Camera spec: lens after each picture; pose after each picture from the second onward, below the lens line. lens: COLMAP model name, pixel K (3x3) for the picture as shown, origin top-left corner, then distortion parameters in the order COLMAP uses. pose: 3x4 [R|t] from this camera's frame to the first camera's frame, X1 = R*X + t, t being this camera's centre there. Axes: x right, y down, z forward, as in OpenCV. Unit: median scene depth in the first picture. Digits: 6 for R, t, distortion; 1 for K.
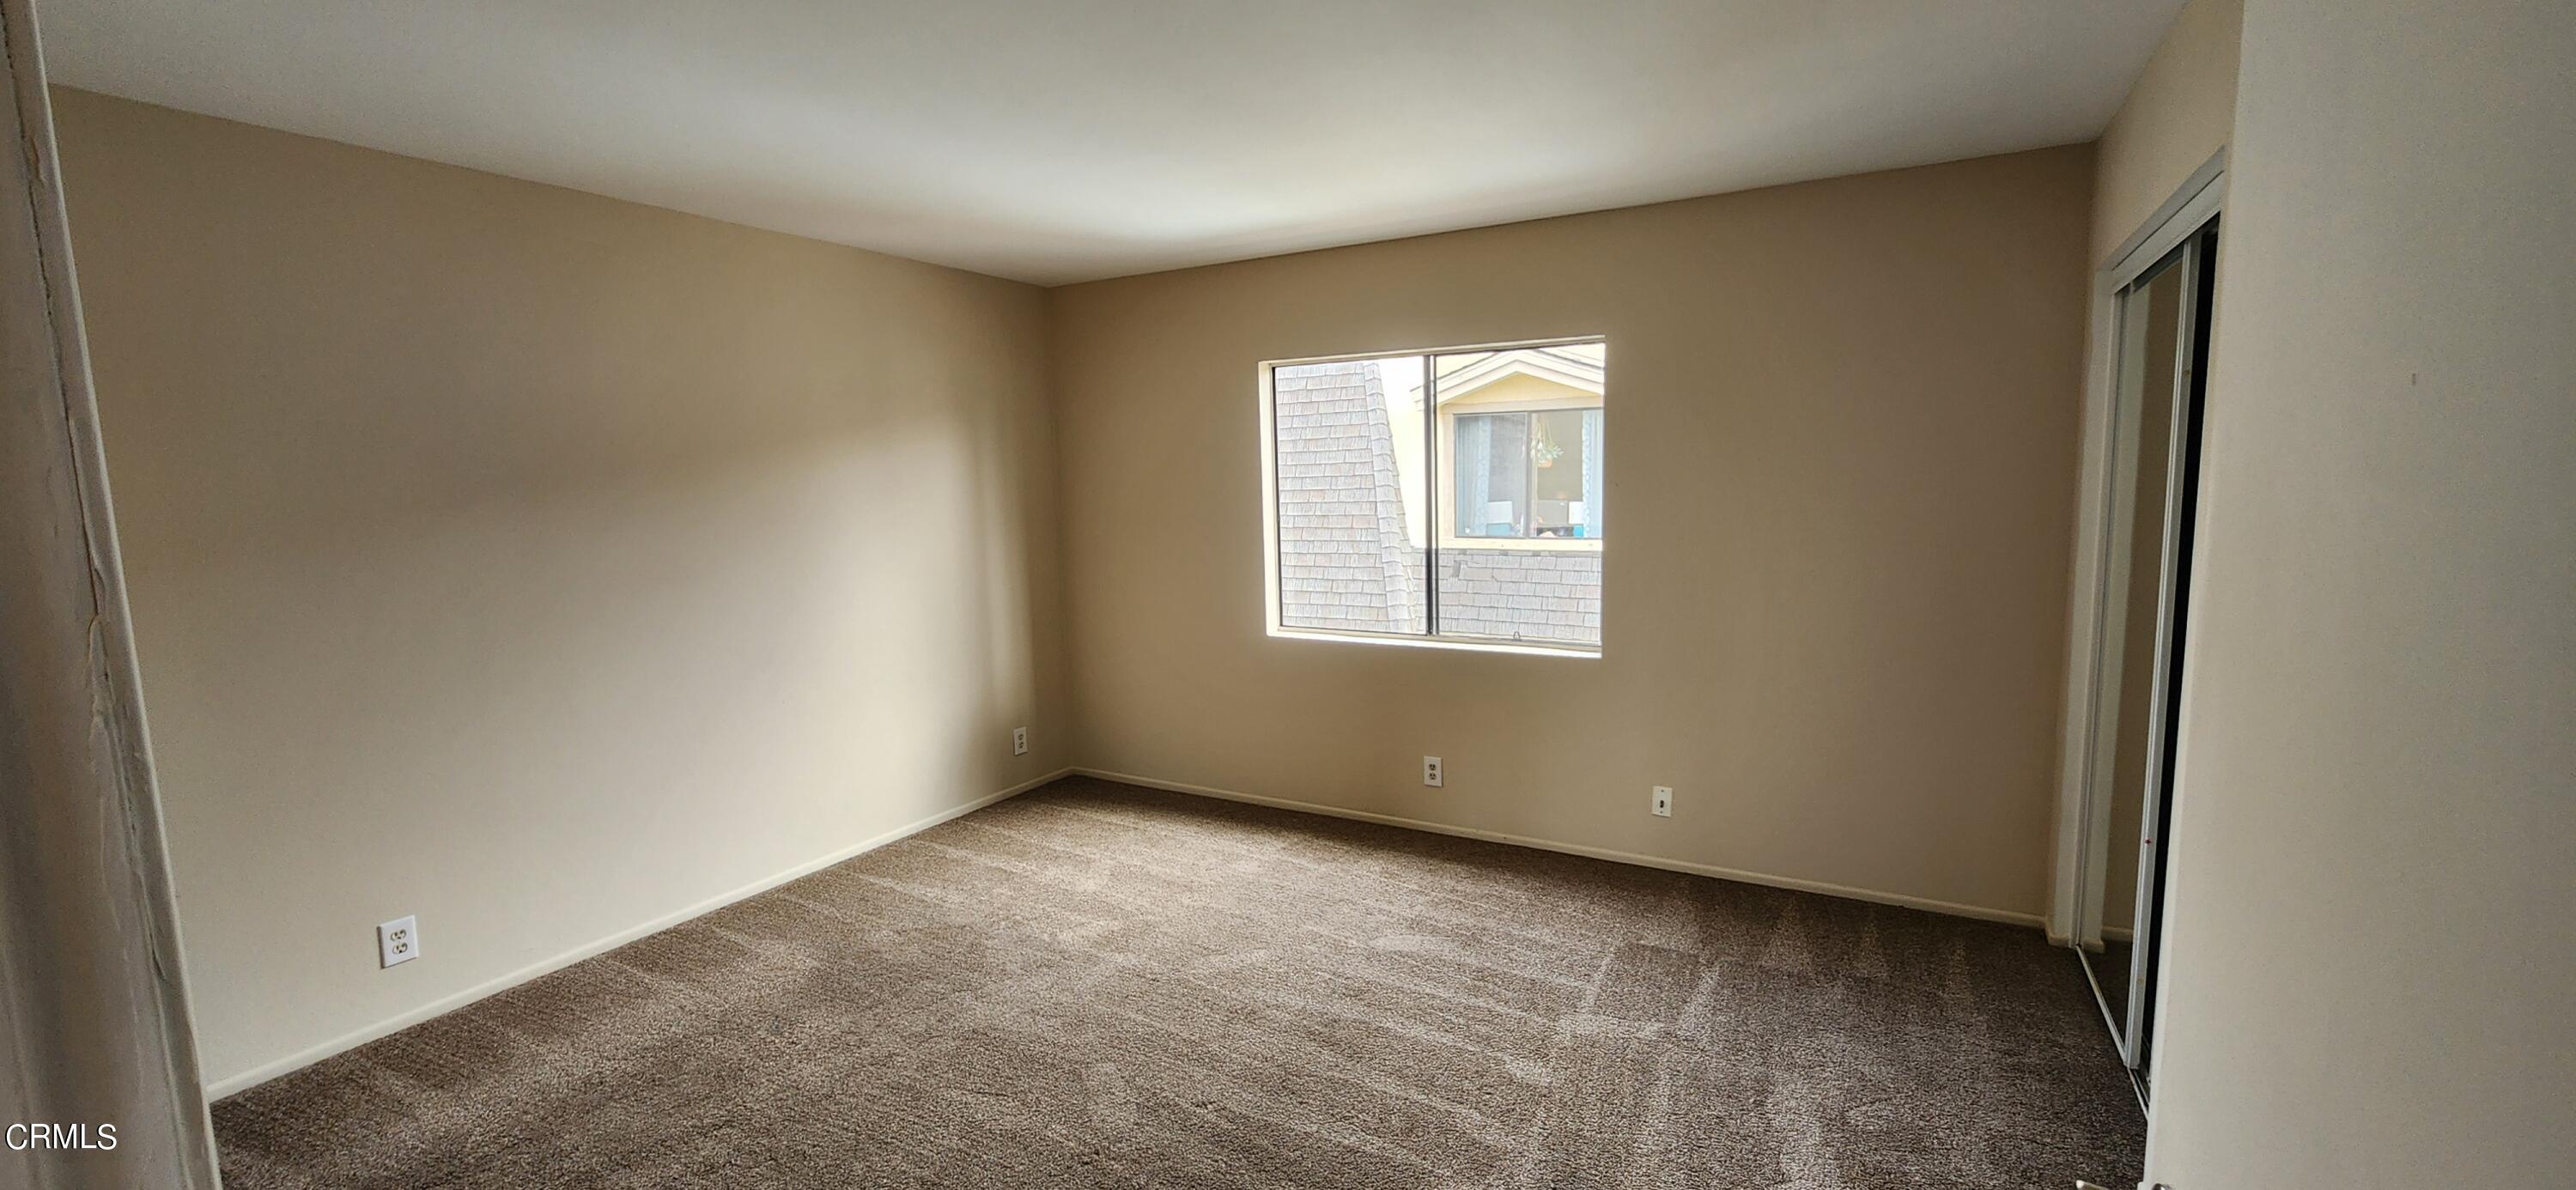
lens RADIAL K [[1058.6, 0, 1284.3], [0, 1058.6, 598.1], [0, 0, 1]] dist [-0.004237, 0.001967]
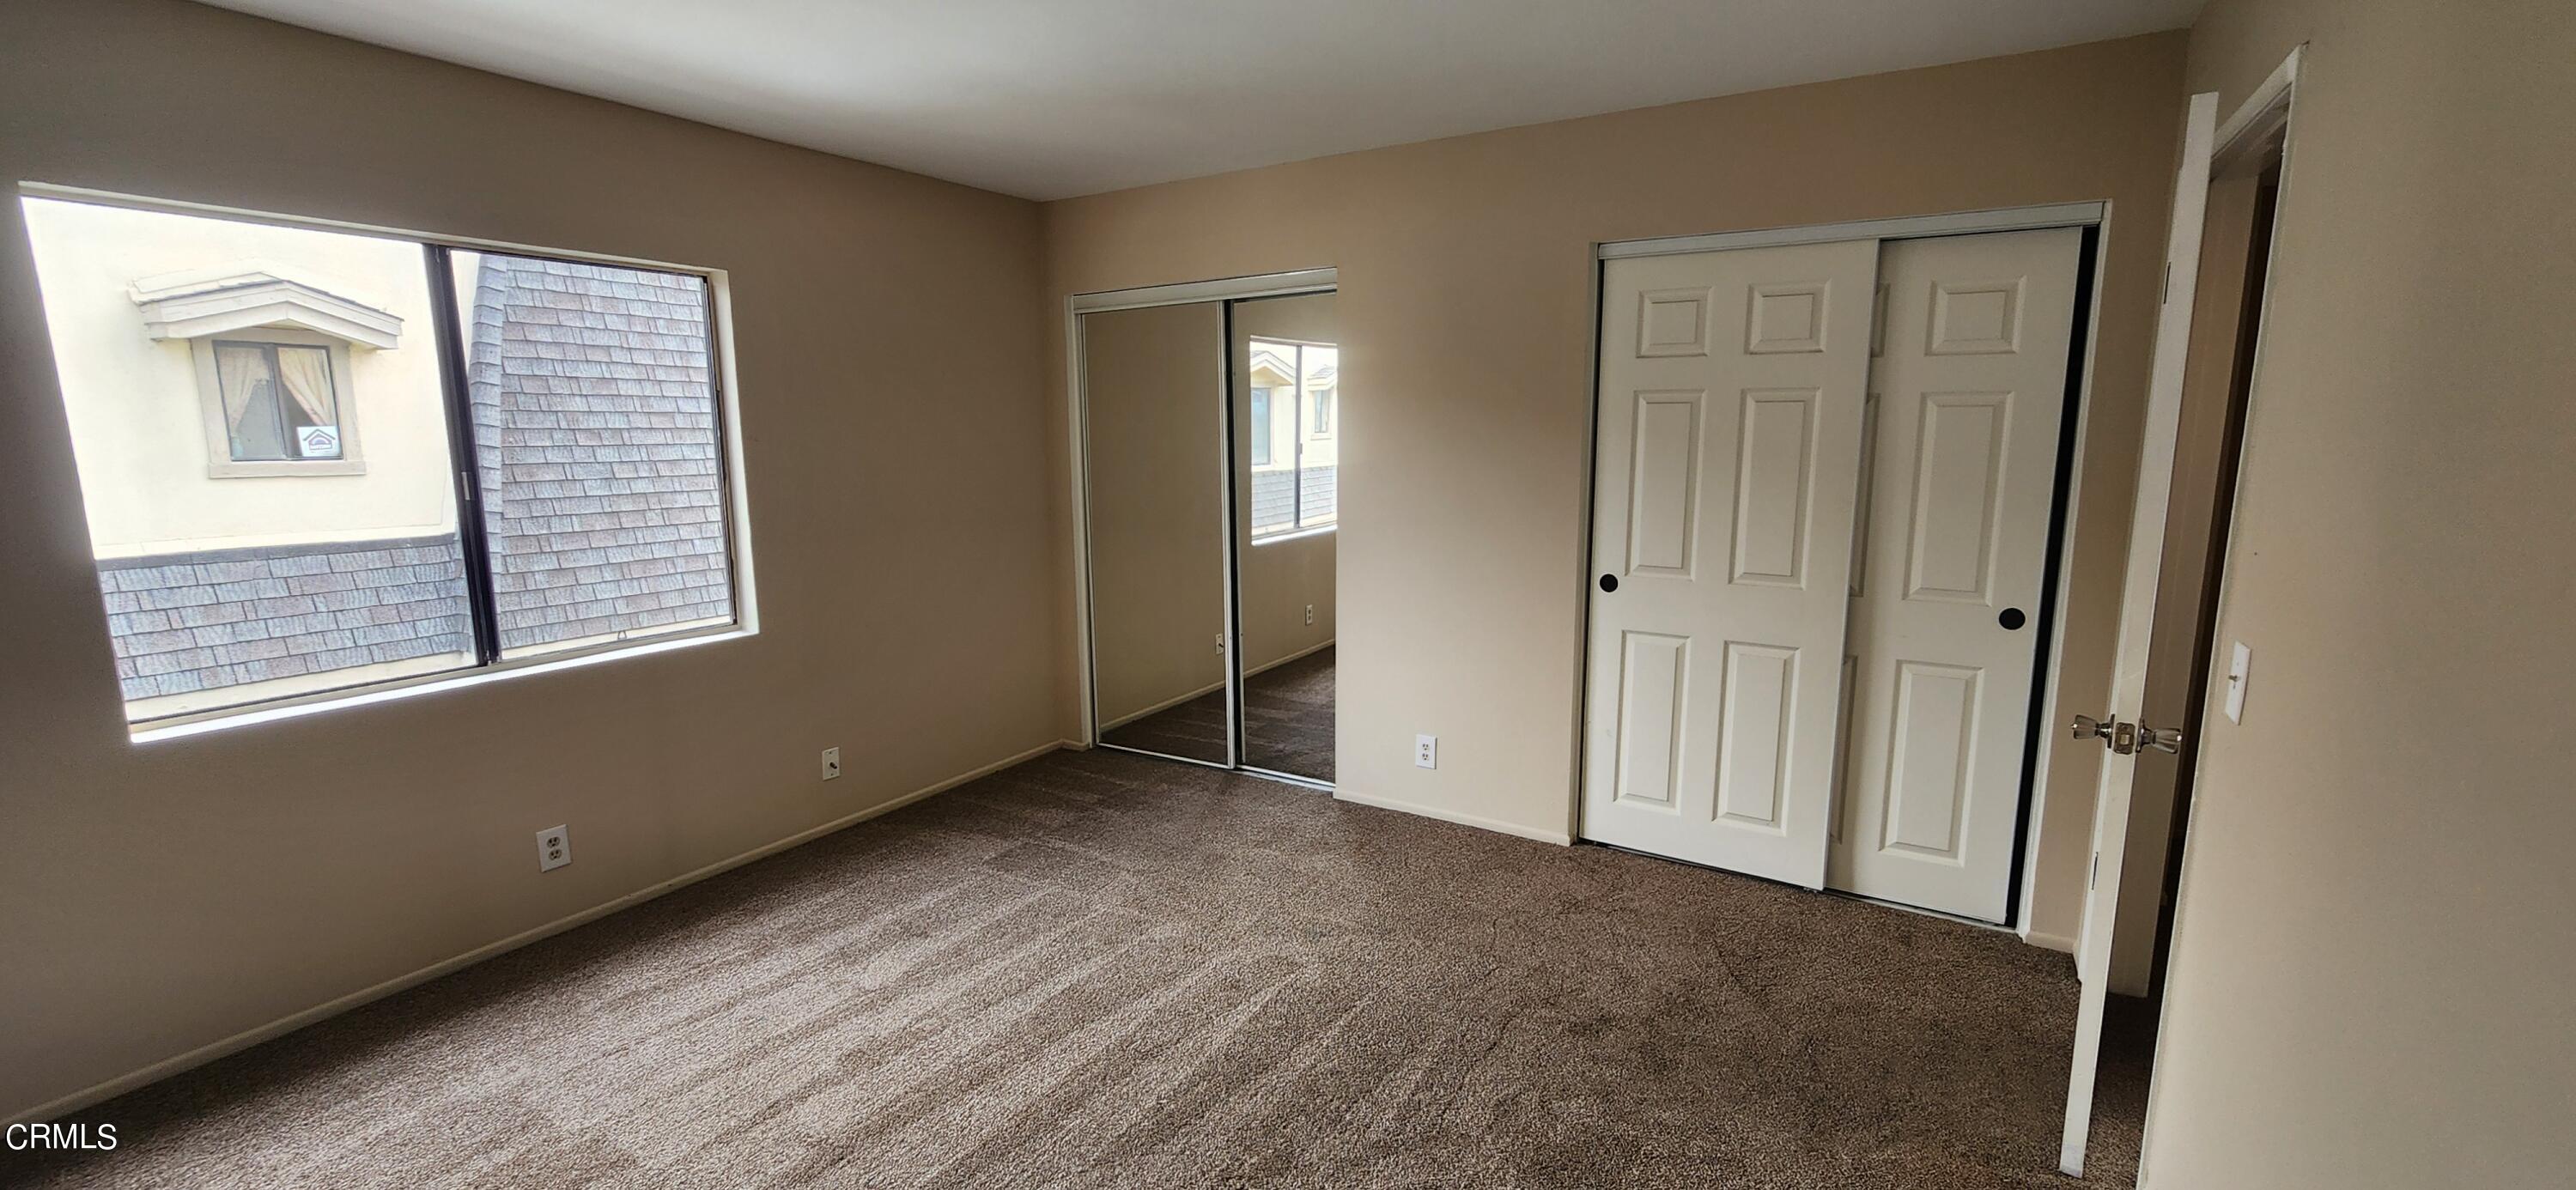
lens RADIAL K [[1058.6, 0, 1270.5], [0, 1058.6, 581.8], [0, 0, 1]] dist [-0.004237, 0.001967]
pose [[0.058155, -0.121088, 0.990937, -0.646173], [0.139420, 0.983874, 0.112043, -0.030855], [-0.988524, 0.131640, 0.074100, 0.566345]]
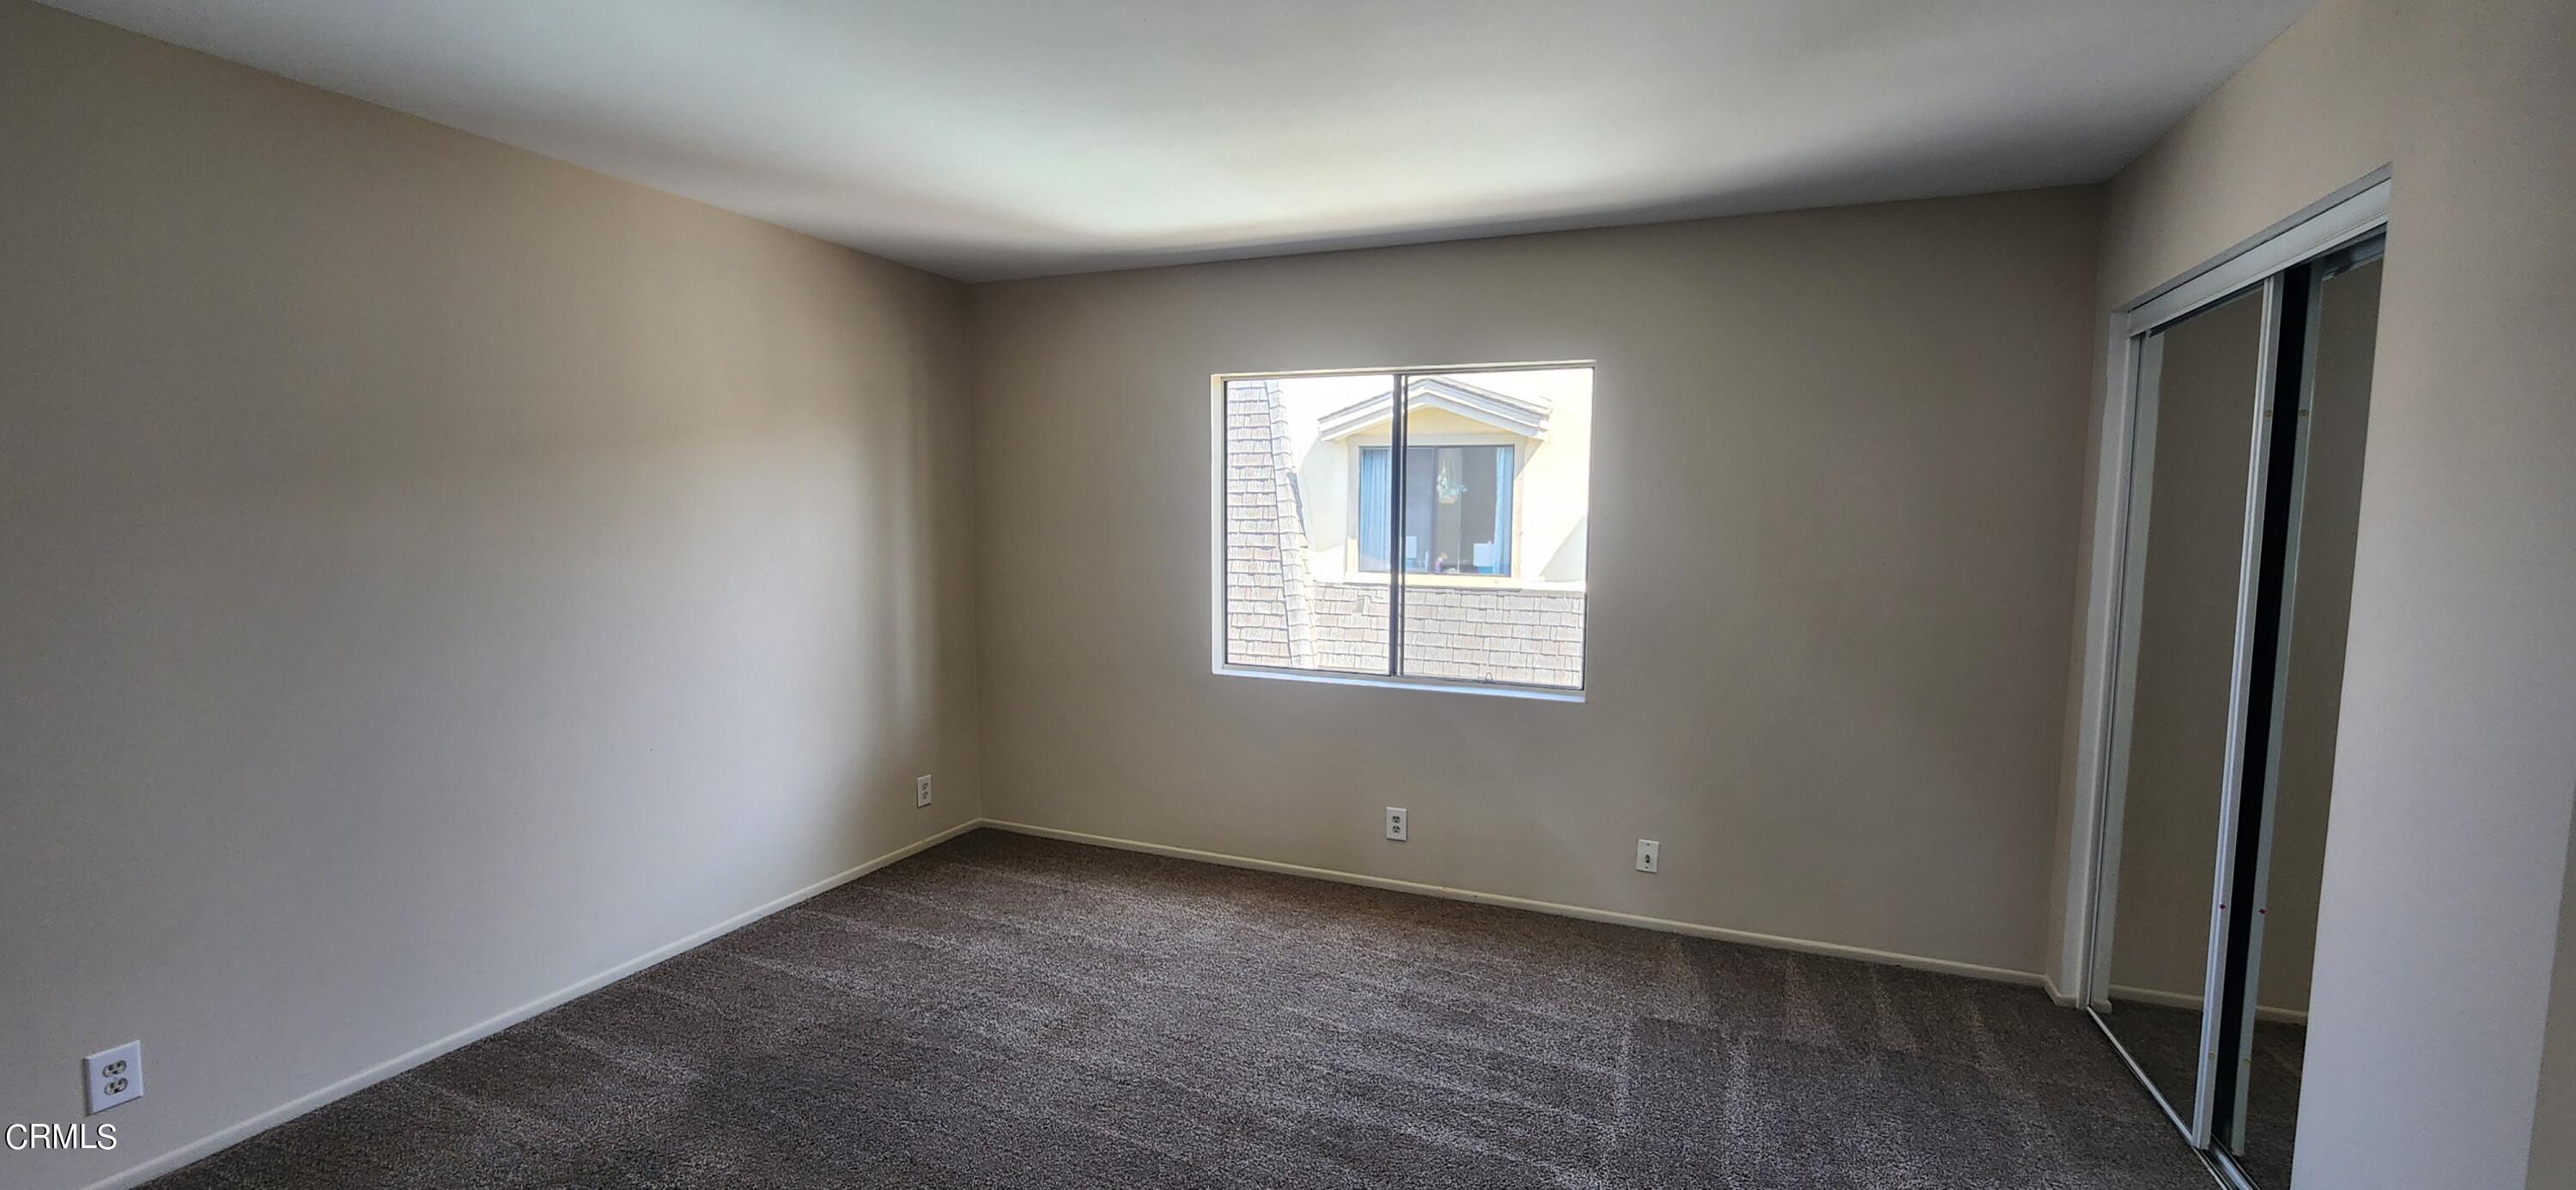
lens RADIAL K [[1058.6, 0, 1283.2], [0, 1058.6, 607.4], [0, 0, 1]] dist [-0.004237, 0.001967]
pose [[0.991279, 0.017845, 0.130562, -0.101936], [-0.014972, 0.999624, -0.022953, -0.002496], [-0.130923, 0.020798, 0.991174, 0.120408]]
